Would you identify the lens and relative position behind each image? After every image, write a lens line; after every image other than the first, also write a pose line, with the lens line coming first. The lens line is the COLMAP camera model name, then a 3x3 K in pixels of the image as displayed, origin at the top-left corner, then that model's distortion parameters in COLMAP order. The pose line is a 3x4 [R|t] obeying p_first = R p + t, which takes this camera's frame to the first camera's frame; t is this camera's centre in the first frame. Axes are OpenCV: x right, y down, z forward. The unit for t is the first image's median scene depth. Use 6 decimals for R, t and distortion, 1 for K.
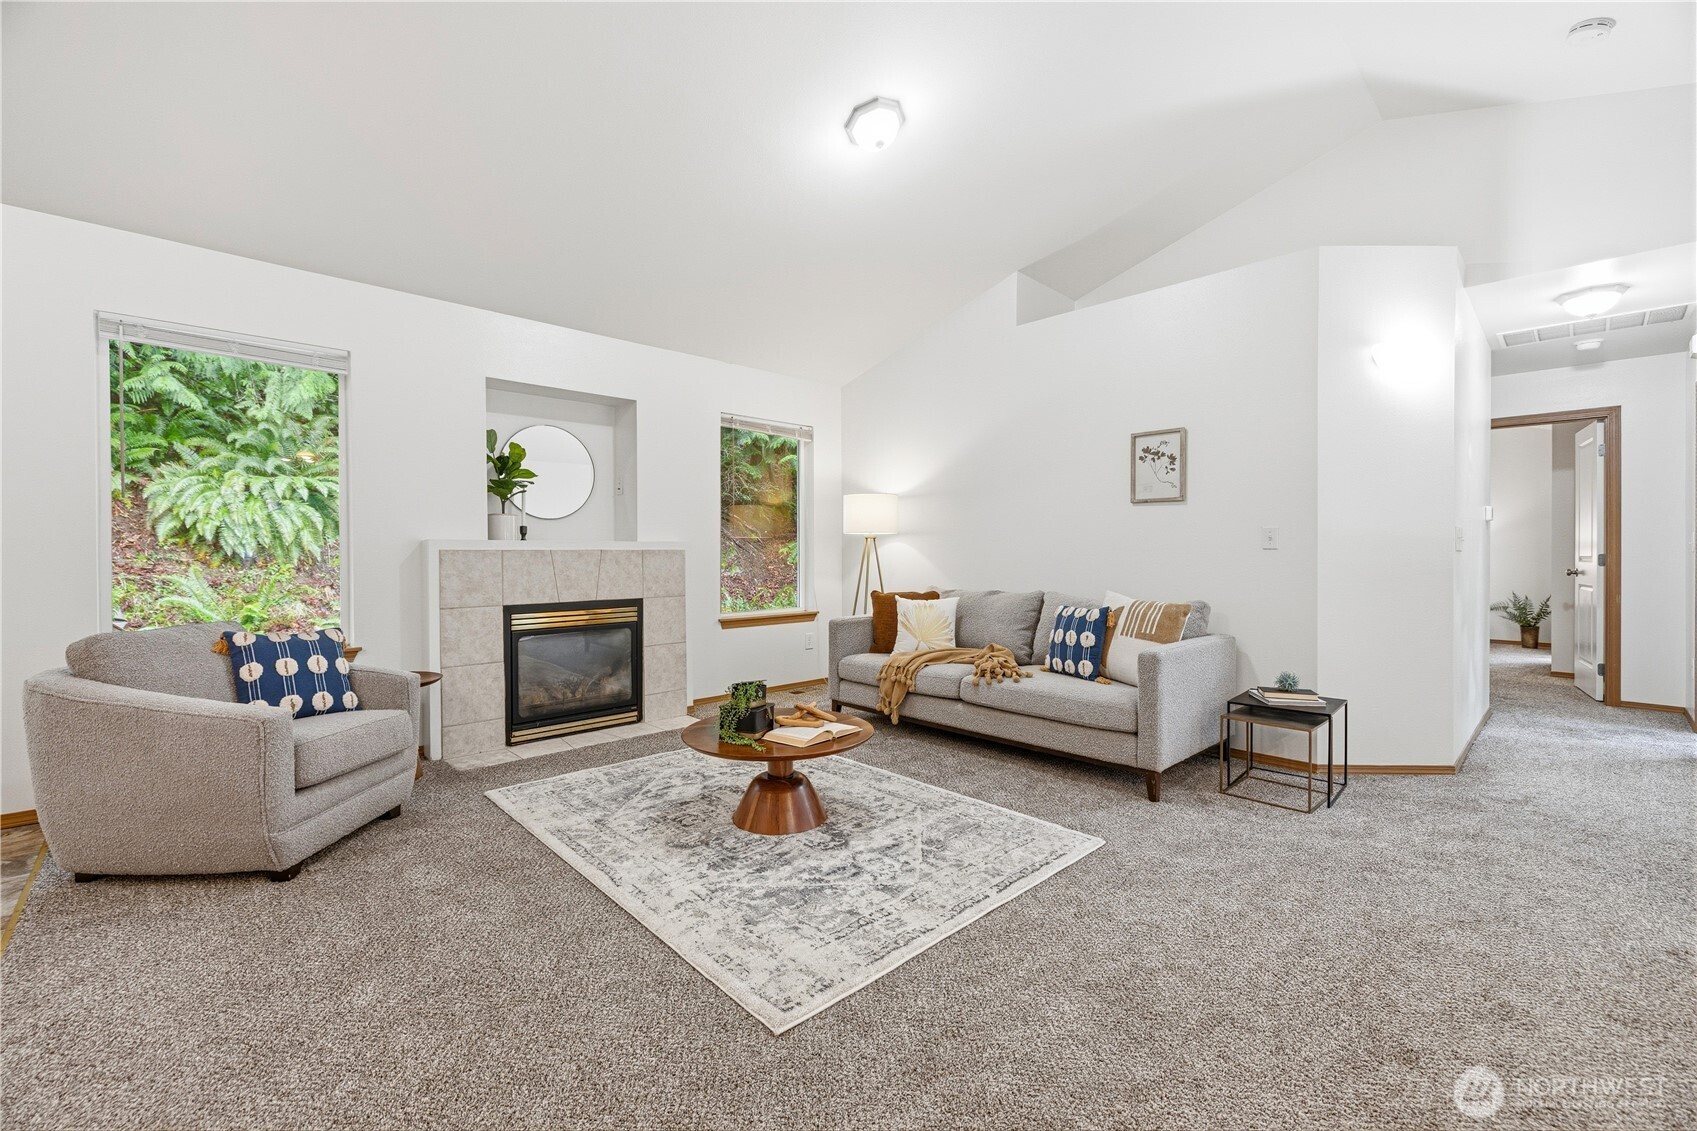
lens RADIAL K [[706.2, 0, 850.7], [0, 706.2, 558.2], [0, 0, 1]] dist [-0.004751, 0.000923]
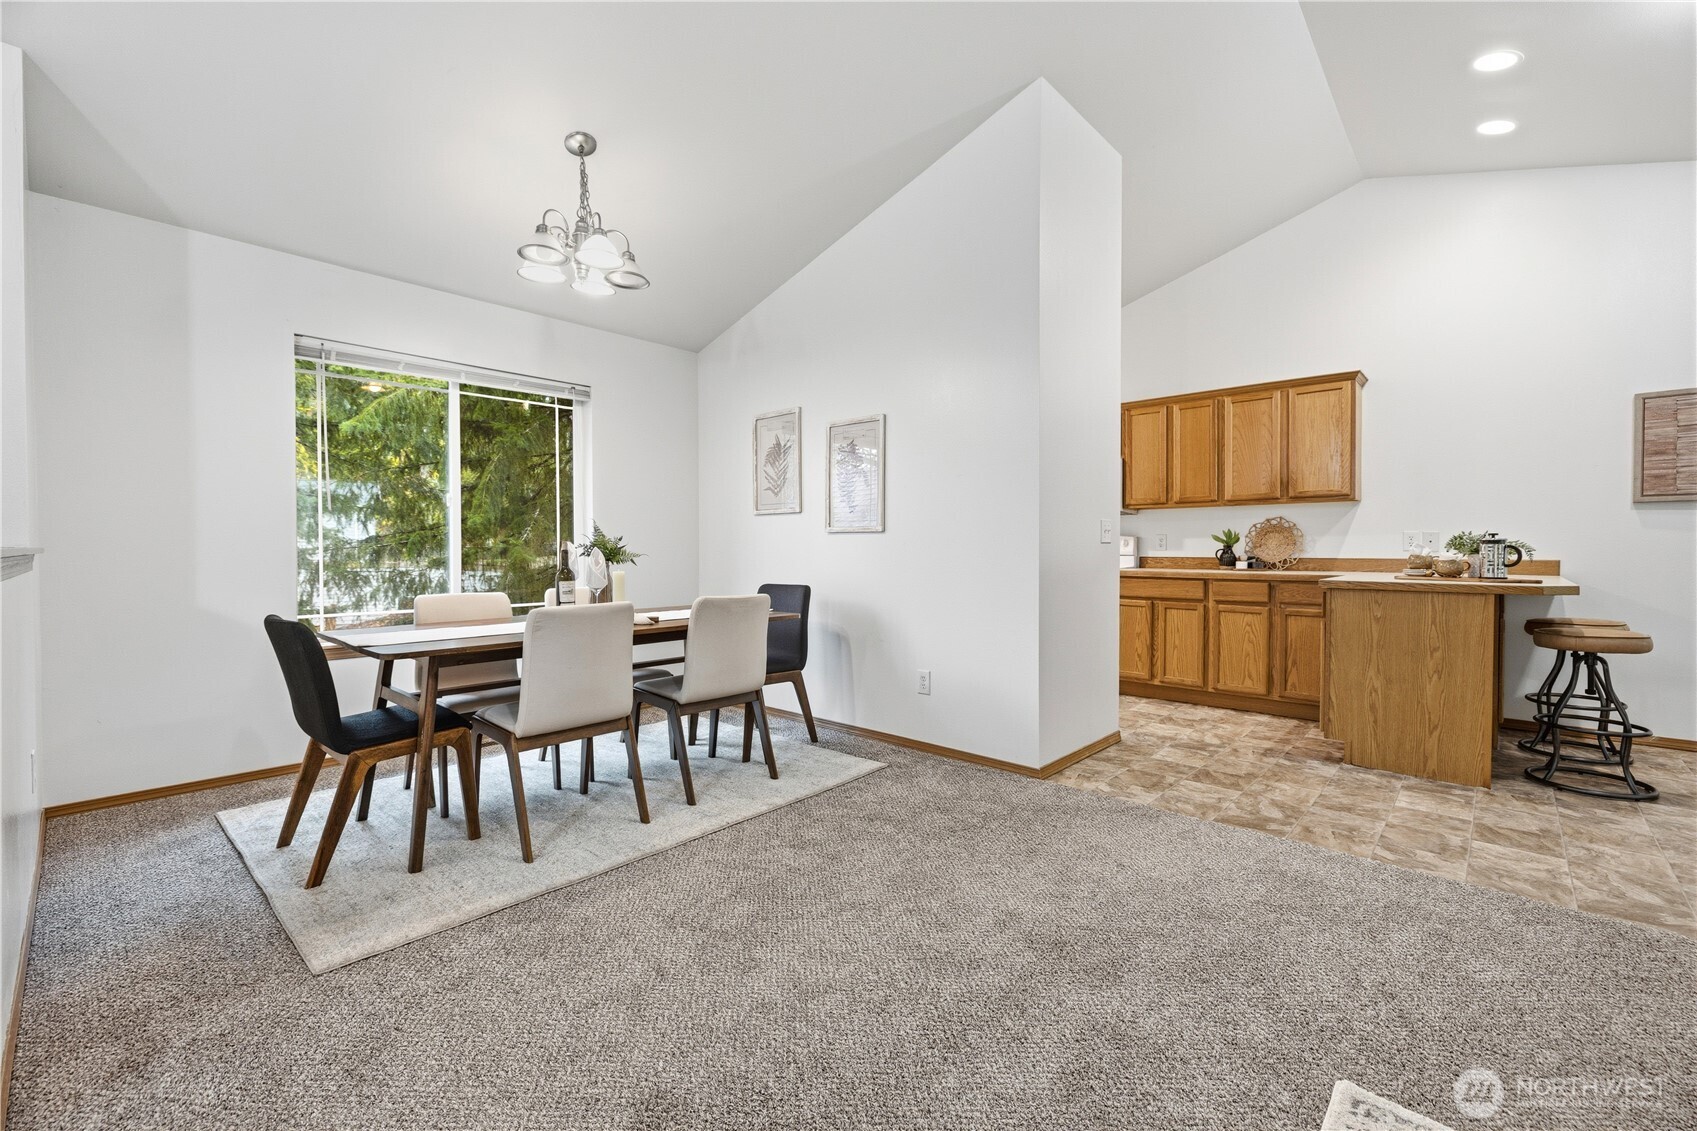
lens RADIAL K [[706.2, 0, 850.7], [0, 706.2, 558.2], [0, 0, 1]] dist [-0.004751, 0.000923]
pose [[-0.998422, 0.003151, -0.056067, 0.257432], [0.001954, 0.999770, 0.021377, -0.004350], [0.056121, 0.021233, -0.998198, 0.843958]]
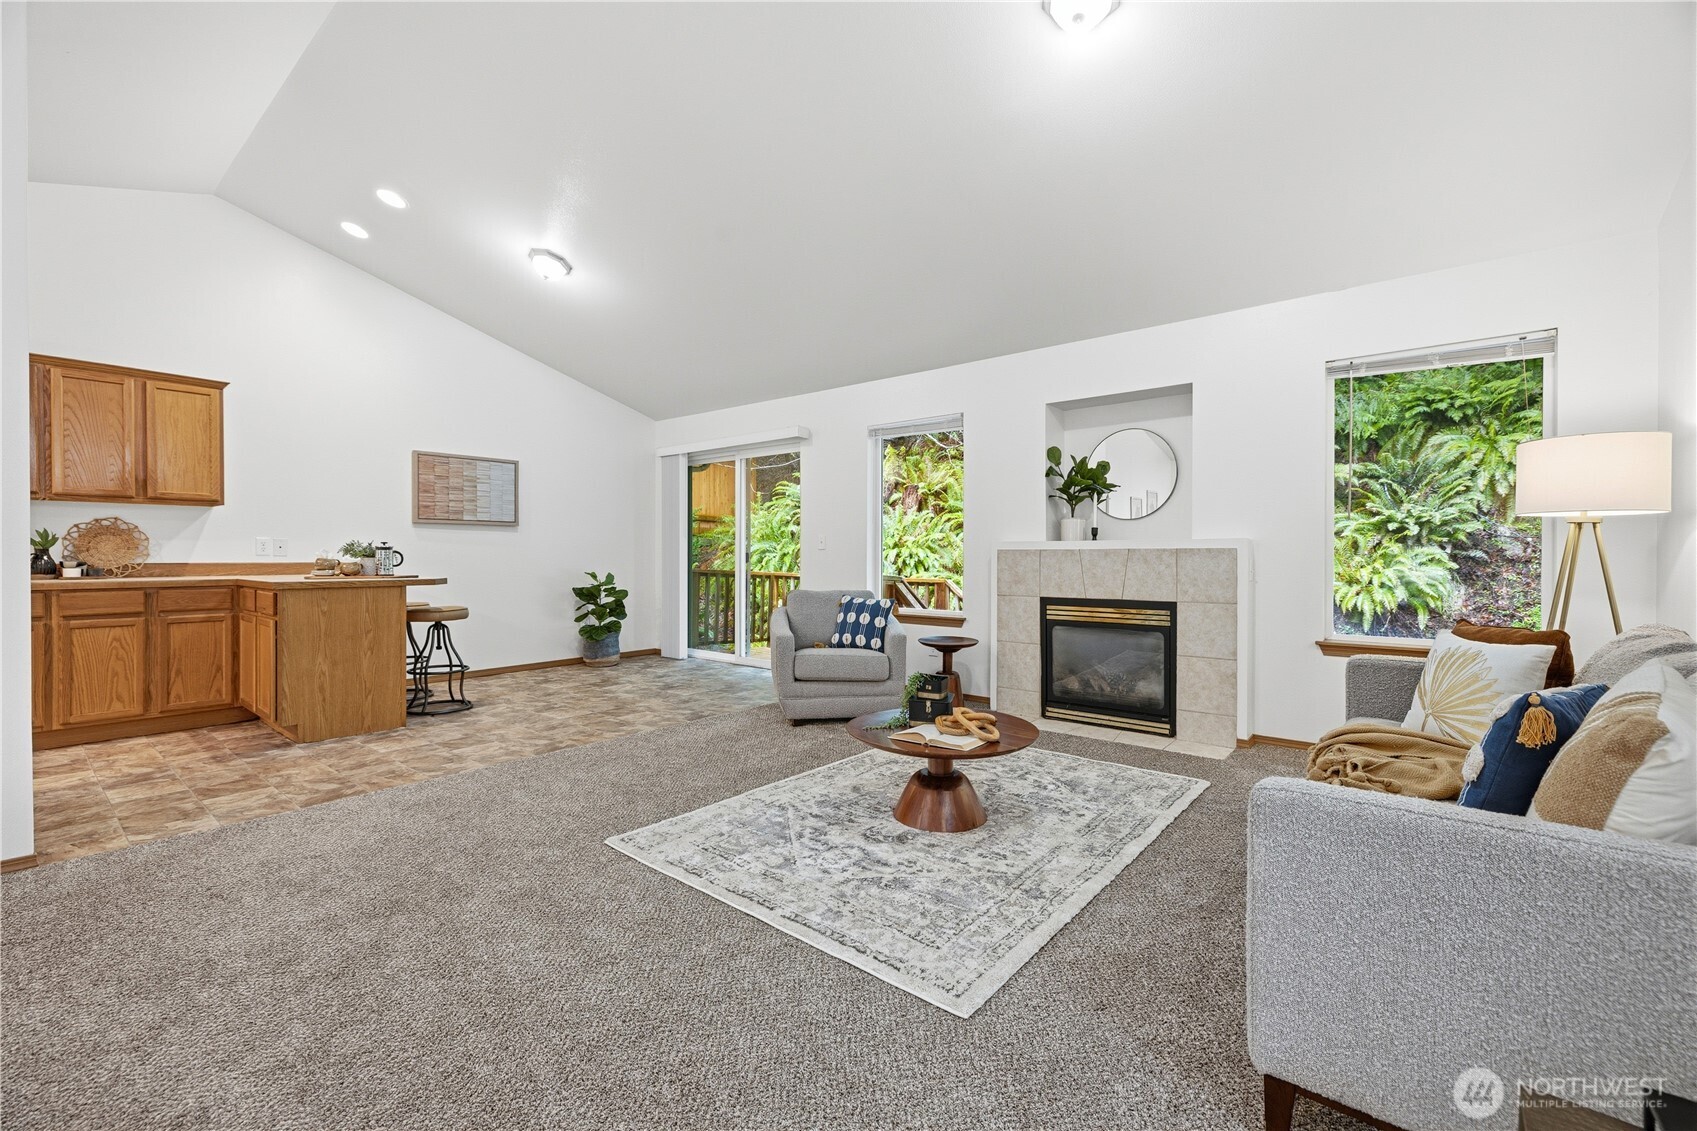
lens RADIAL K [[706.2, 0, 850.7], [0, 706.2, 558.2], [0, 0, 1]] dist [-0.004751, 0.000923]
pose [[0.118117, 0.007374, -0.992972, 0.731863], [-0.008818, 0.999941, 0.006376, -0.002074], [0.992961, 0.008003, 0.118175, 0.628007]]
